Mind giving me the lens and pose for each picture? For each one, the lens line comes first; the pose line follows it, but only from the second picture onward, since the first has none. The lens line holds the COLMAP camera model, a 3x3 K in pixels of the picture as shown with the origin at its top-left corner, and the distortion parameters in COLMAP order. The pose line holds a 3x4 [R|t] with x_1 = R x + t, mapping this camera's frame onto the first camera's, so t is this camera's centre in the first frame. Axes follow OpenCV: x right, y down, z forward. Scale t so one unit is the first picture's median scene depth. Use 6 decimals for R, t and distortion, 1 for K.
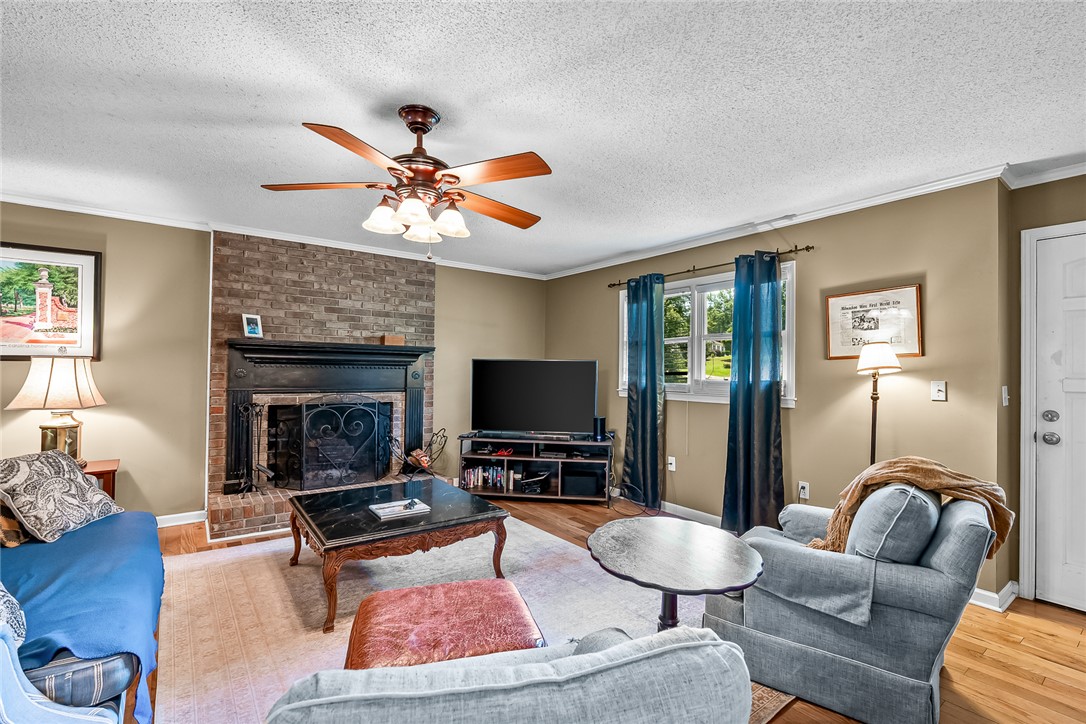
lens RADIAL K [[500.6, 0, 592.6], [0, 500.6, 373.4], [0, 0, 1]] dist [-0.006240, 0.000852]
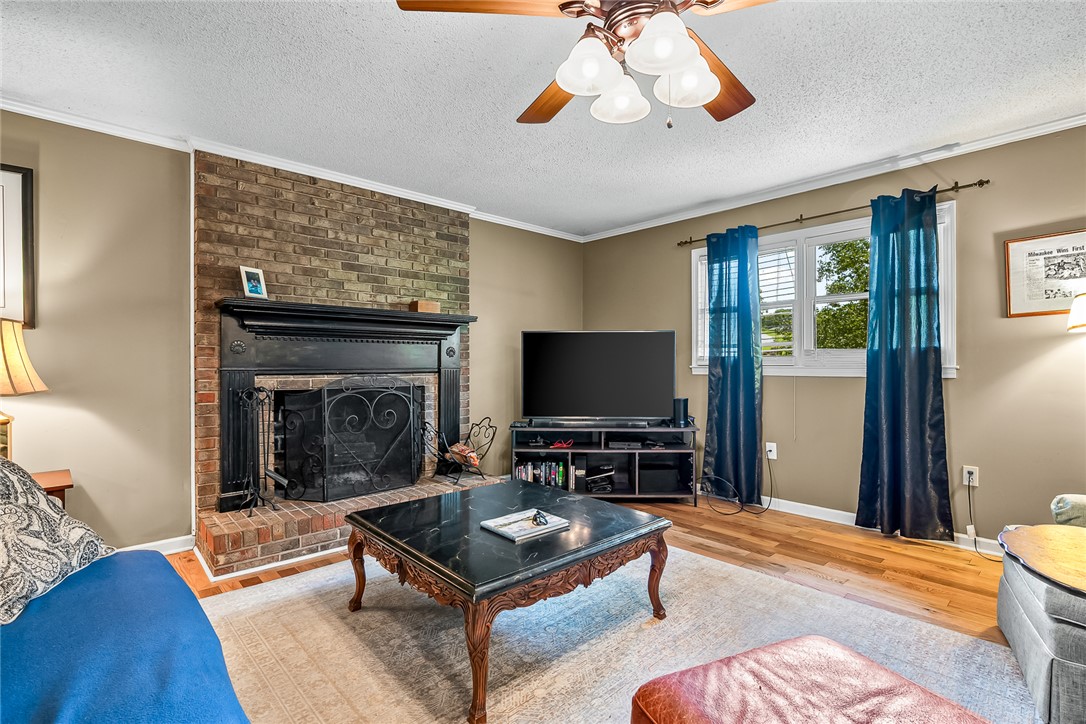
lens RADIAL K [[500.6, 0, 578.5], [0, 500.6, 374.1], [0, 0, 1]] dist [-0.006240, 0.000852]
pose [[0.994965, -0.017846, 0.098623, -0.277356], [0.016344, 0.999738, 0.016021, 0.035639], [-0.098883, -0.014329, 0.994996, 0.214836]]
